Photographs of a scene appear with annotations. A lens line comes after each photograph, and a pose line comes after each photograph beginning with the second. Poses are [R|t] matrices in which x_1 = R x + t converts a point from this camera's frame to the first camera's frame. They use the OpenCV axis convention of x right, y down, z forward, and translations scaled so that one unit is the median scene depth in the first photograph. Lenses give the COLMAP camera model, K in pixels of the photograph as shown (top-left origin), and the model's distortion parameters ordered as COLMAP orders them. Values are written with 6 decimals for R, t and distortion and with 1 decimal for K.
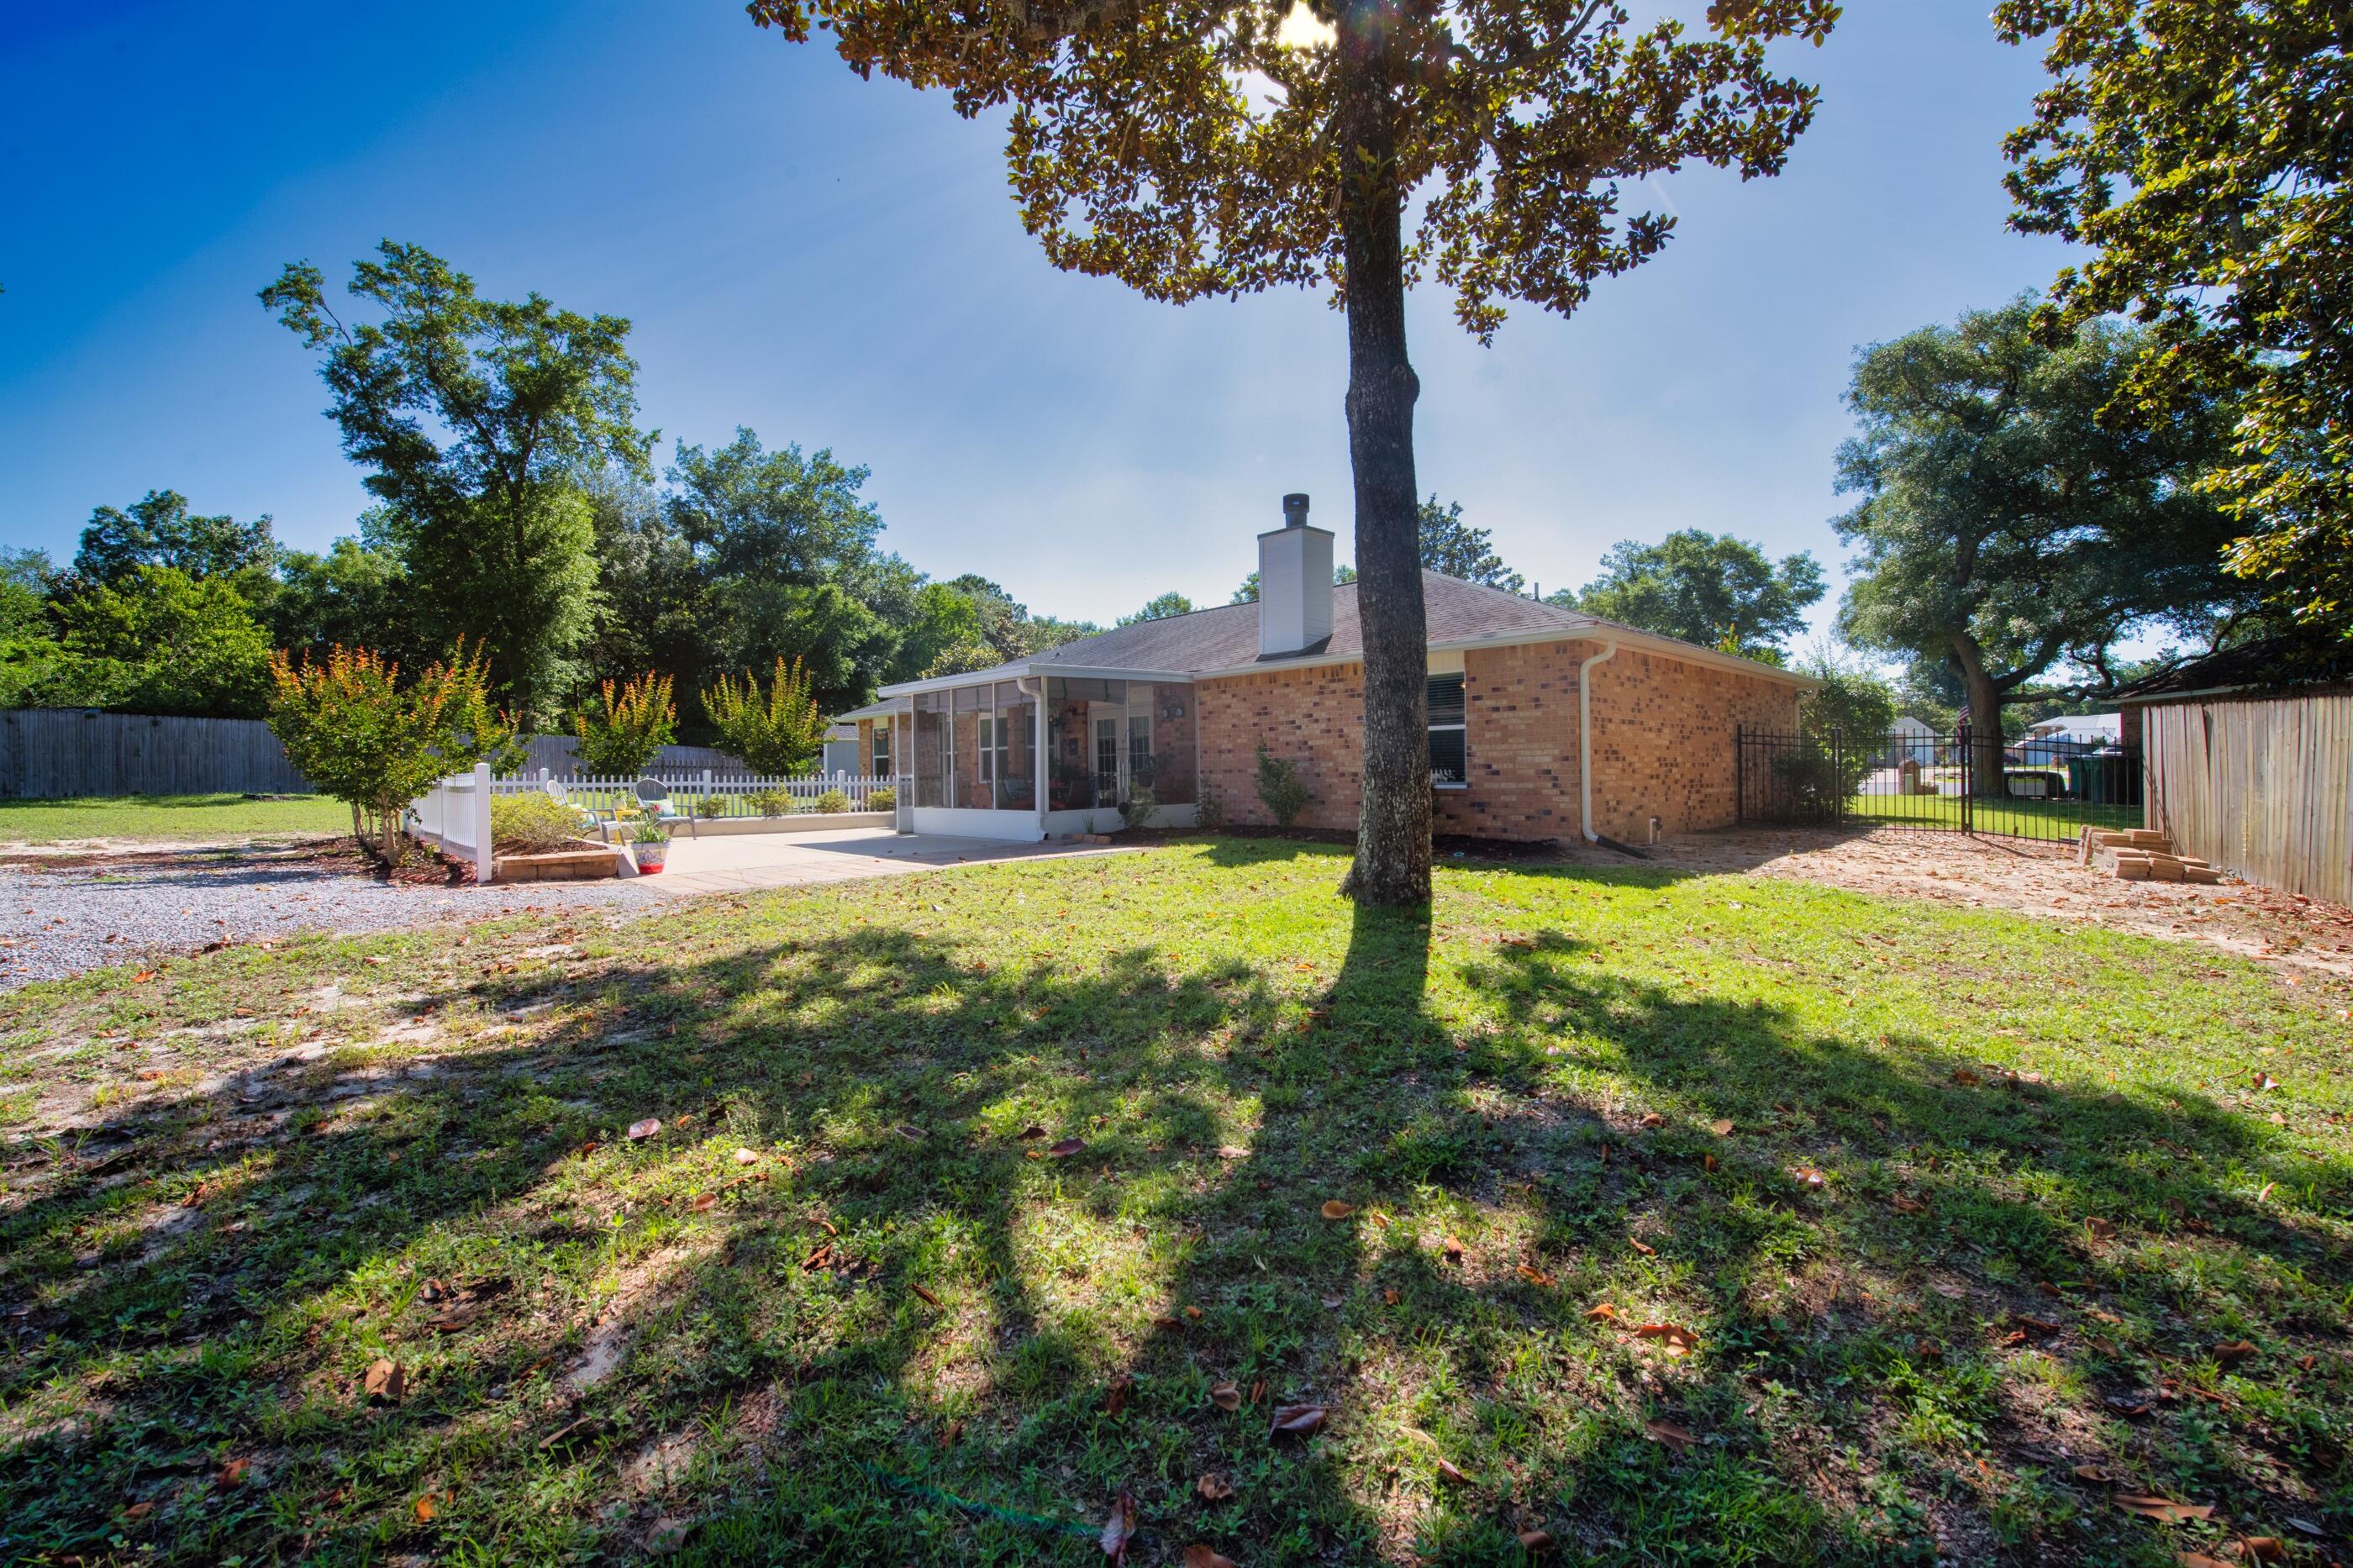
lens RADIAL K [[949.5, 0, 1182.5], [0, 949.5, 776.7], [0, 0, 1]] dist [-0.017852, -0.001539]
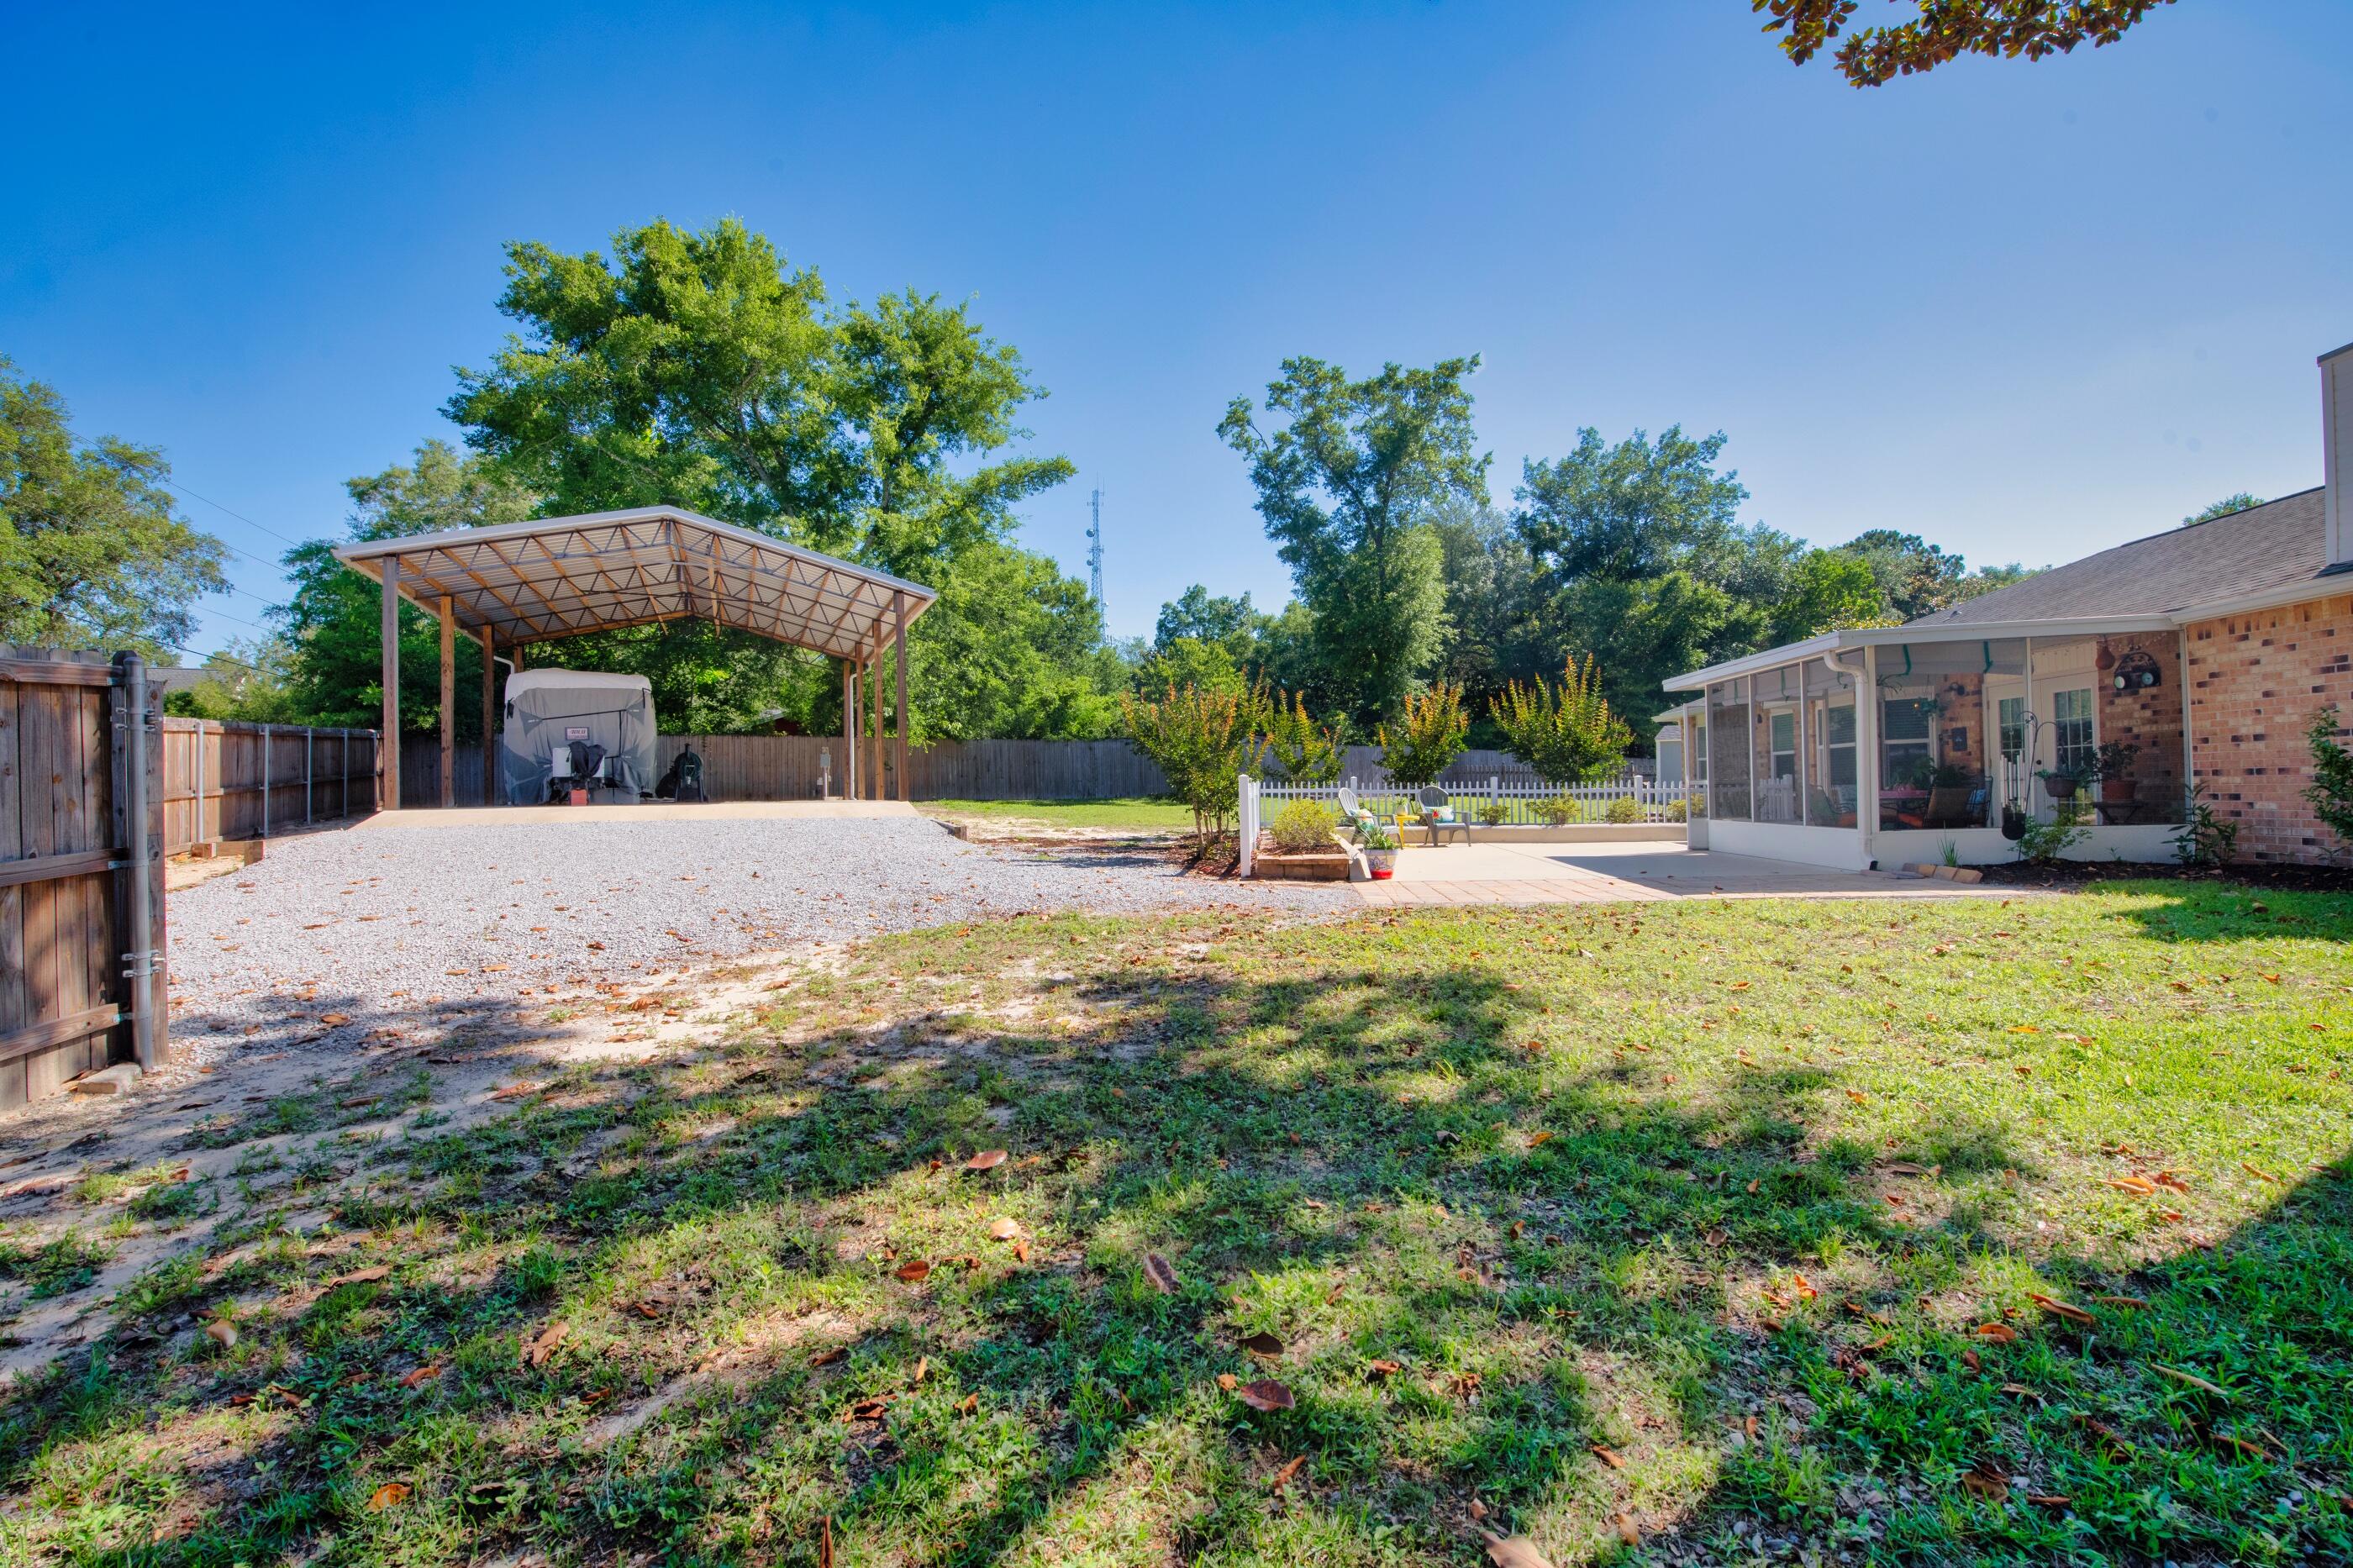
lens RADIAL K [[949.5, 0, 1177.8], [0, 949.5, 775.0], [0, 0, 1]] dist [-0.017852, -0.001539]
pose [[0.635422, -0.010262, -0.772097, 0.039286], [0.006231, 0.999947, -0.008162, -0.001867], [0.772140, 0.000375, 0.635452, 0.066901]]
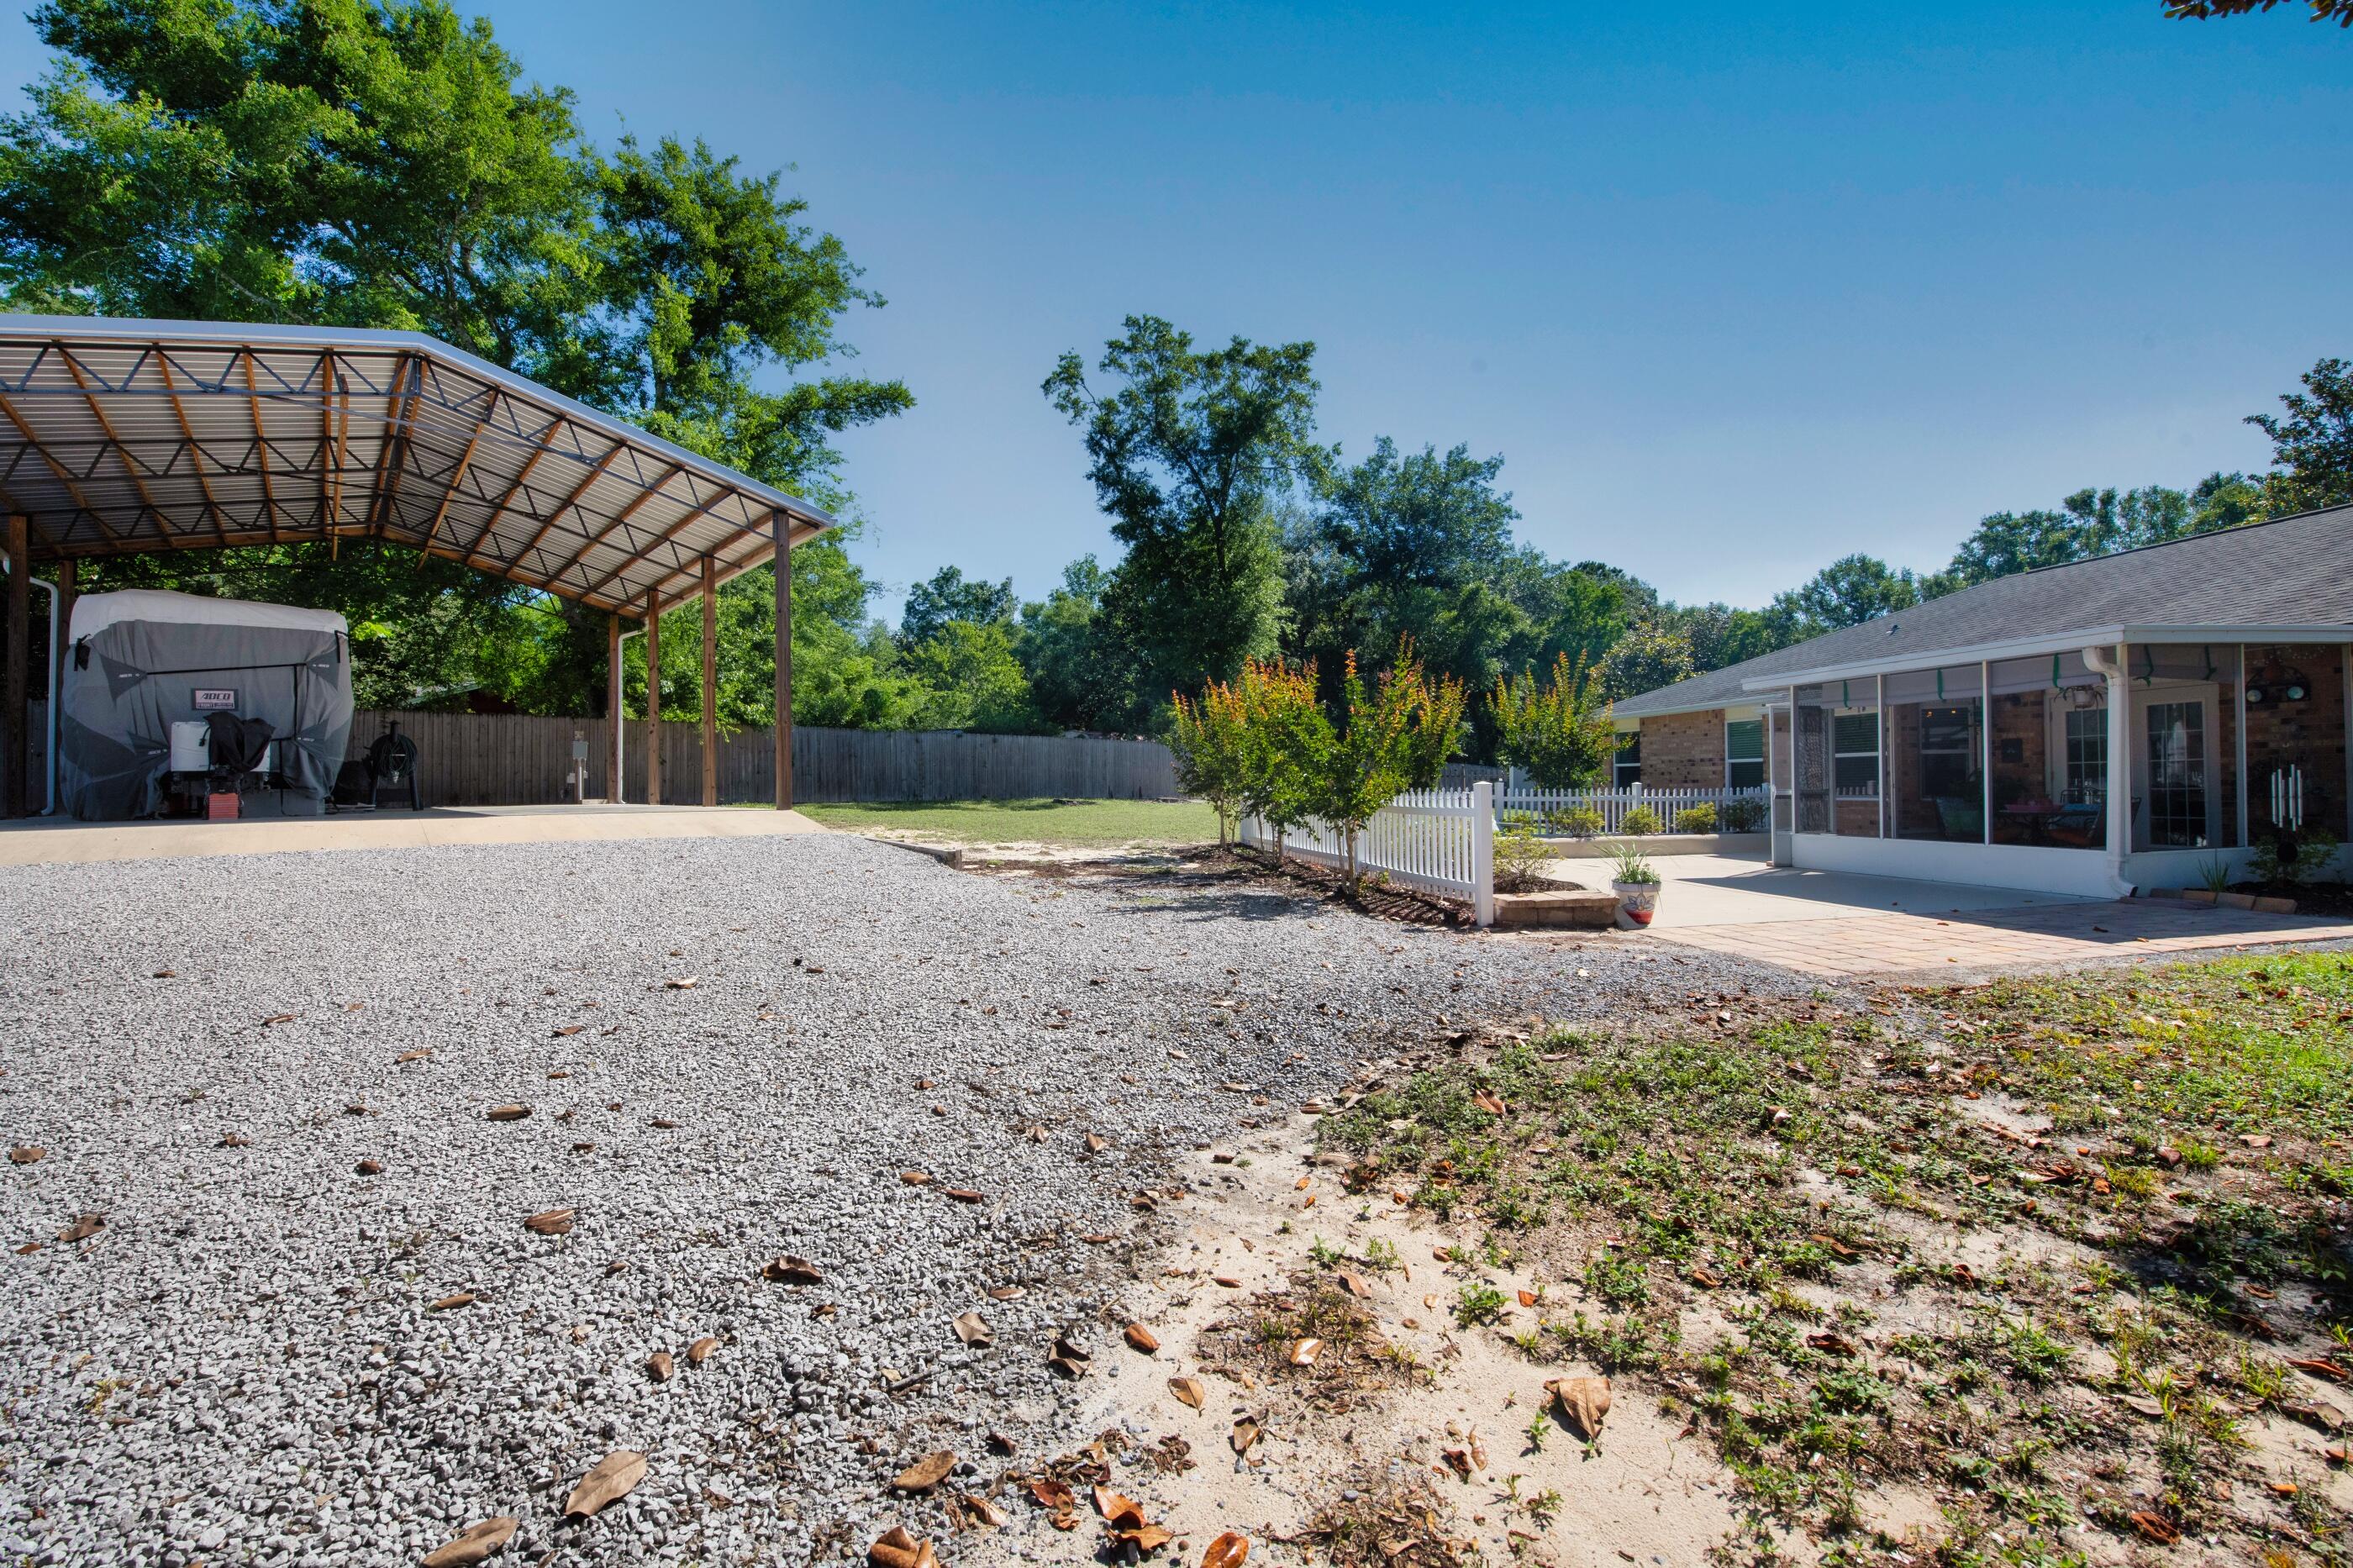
lens RADIAL K [[949.5, 0, 1164.7], [0, 949.5, 764.4], [0, 0, 1]] dist [-0.017852, -0.001539]
pose [[0.840258, -0.006553, -0.542148, -0.187586], [-0.002791, 0.999861, -0.016410, -0.005785], [0.542180, 0.015302, 0.840123, 0.051648]]
